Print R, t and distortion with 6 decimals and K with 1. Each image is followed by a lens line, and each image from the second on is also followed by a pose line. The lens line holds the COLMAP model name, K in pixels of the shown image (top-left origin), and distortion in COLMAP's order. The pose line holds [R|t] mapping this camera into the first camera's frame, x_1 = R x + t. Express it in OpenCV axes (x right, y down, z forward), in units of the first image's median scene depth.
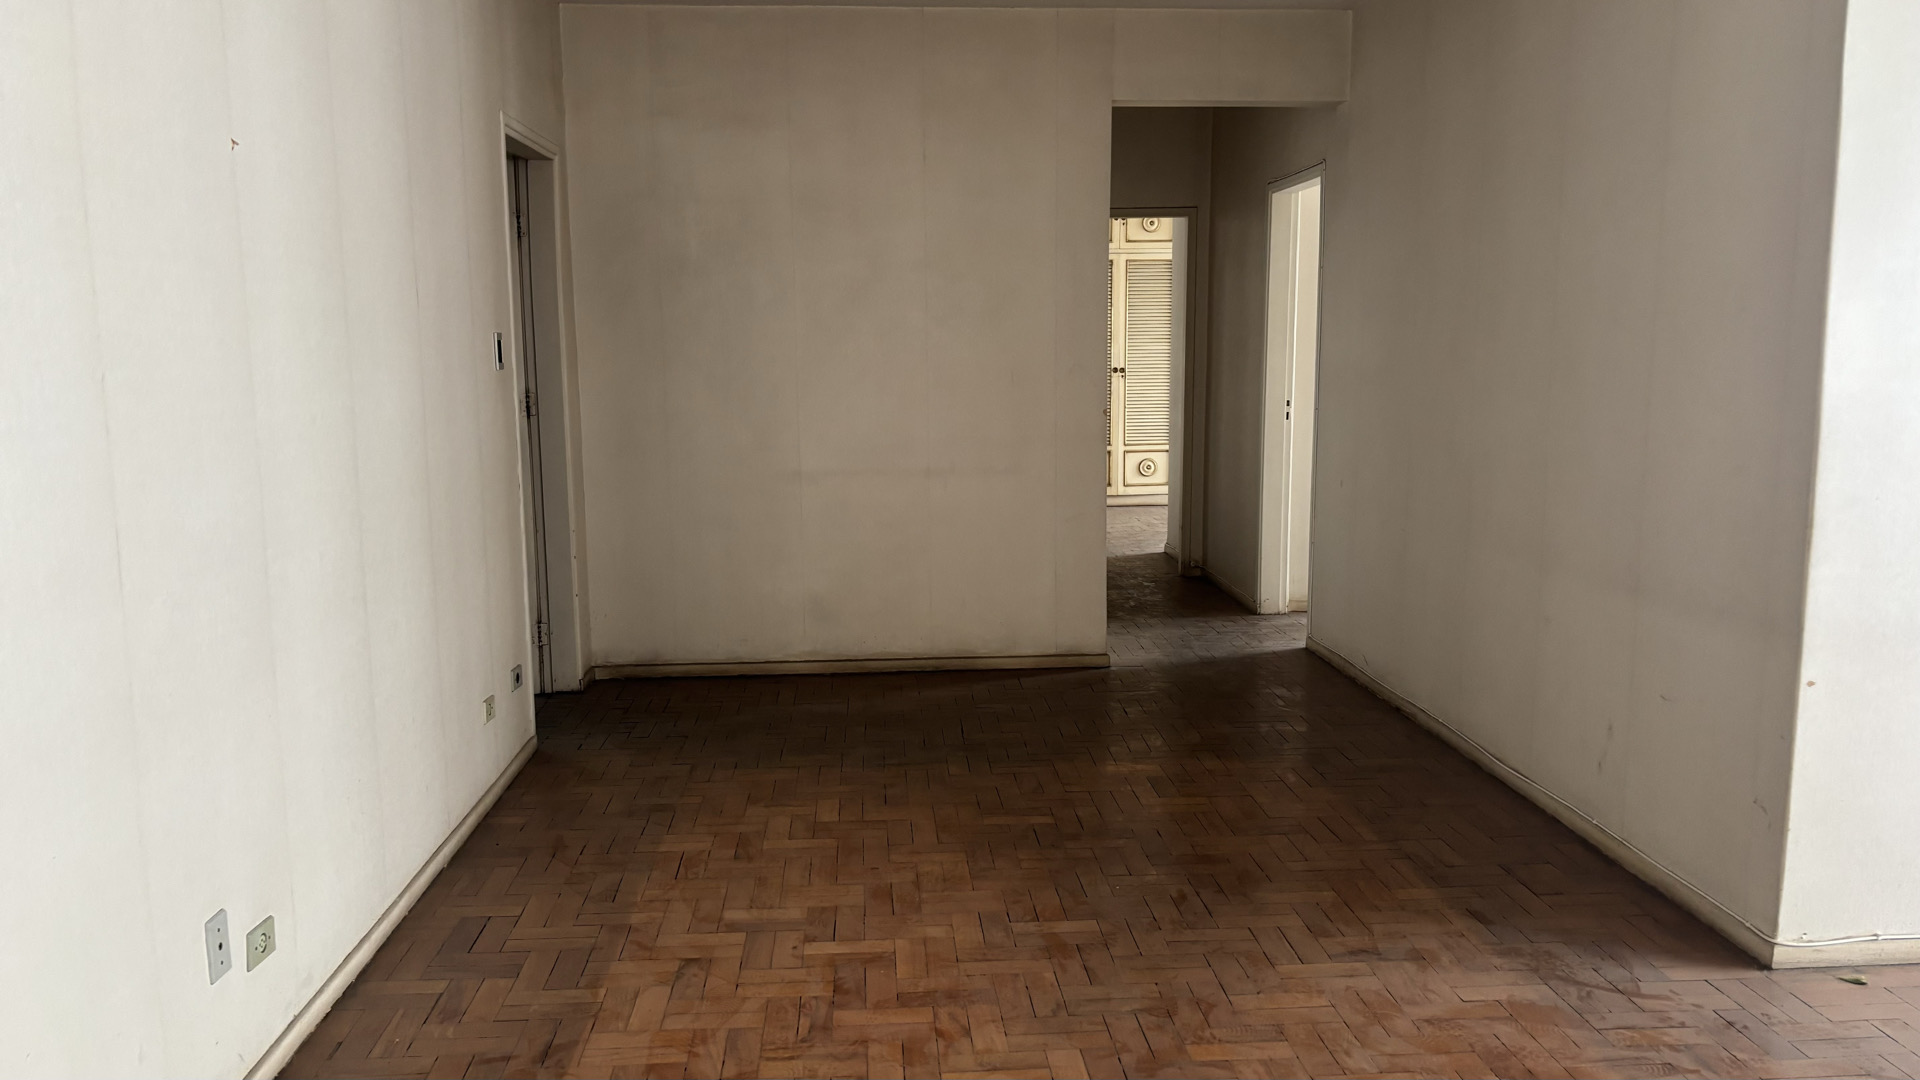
lens RADIAL K [[1434.4, 0, 960.0], [0, 1434.4, 540.0], [0, 0, 1]] dist [-0.000772, -0.001785]
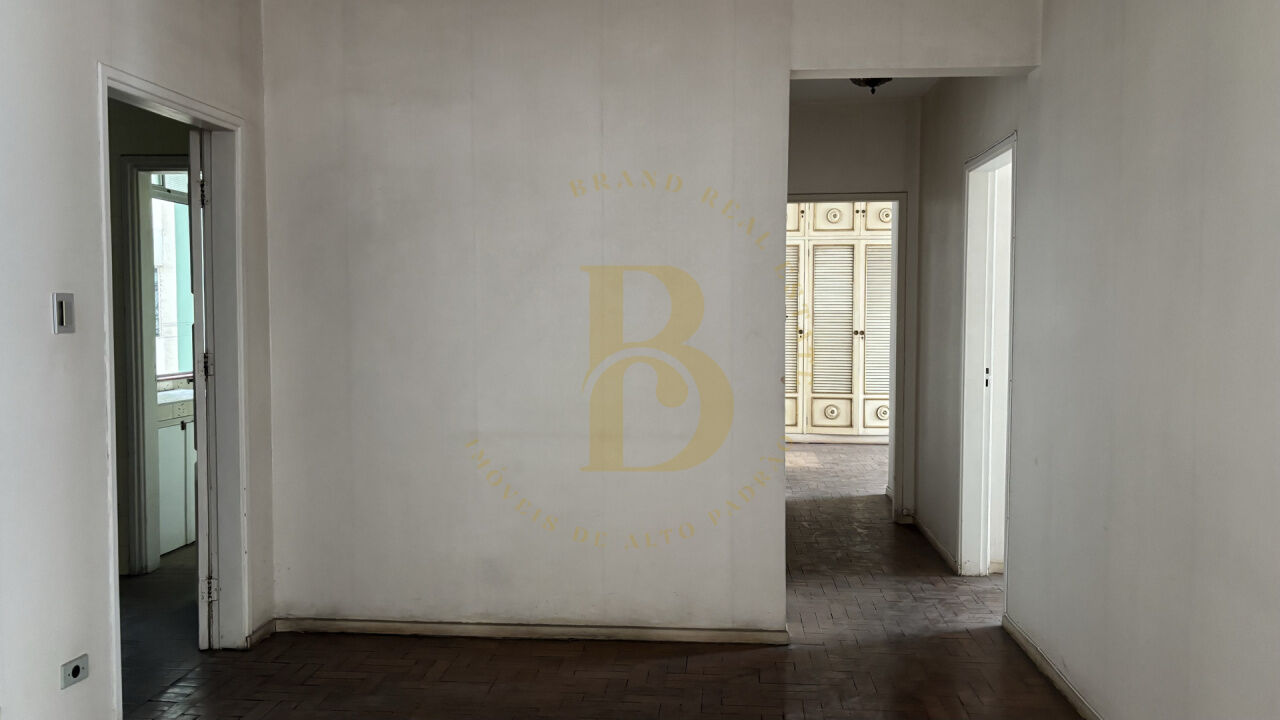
lens RADIAL K [[975.7, 0, 640.6], [0, 975.7, 340.2], [0, 0, 1]] dist [-0.008159, -0.003283]
pose [[0.989259, 0.015232, -0.145379, 0.098323], [-0.030273, 0.994343, -0.101816, -0.045345], [0.143006, 0.105123, 0.984123, 0.319207]]
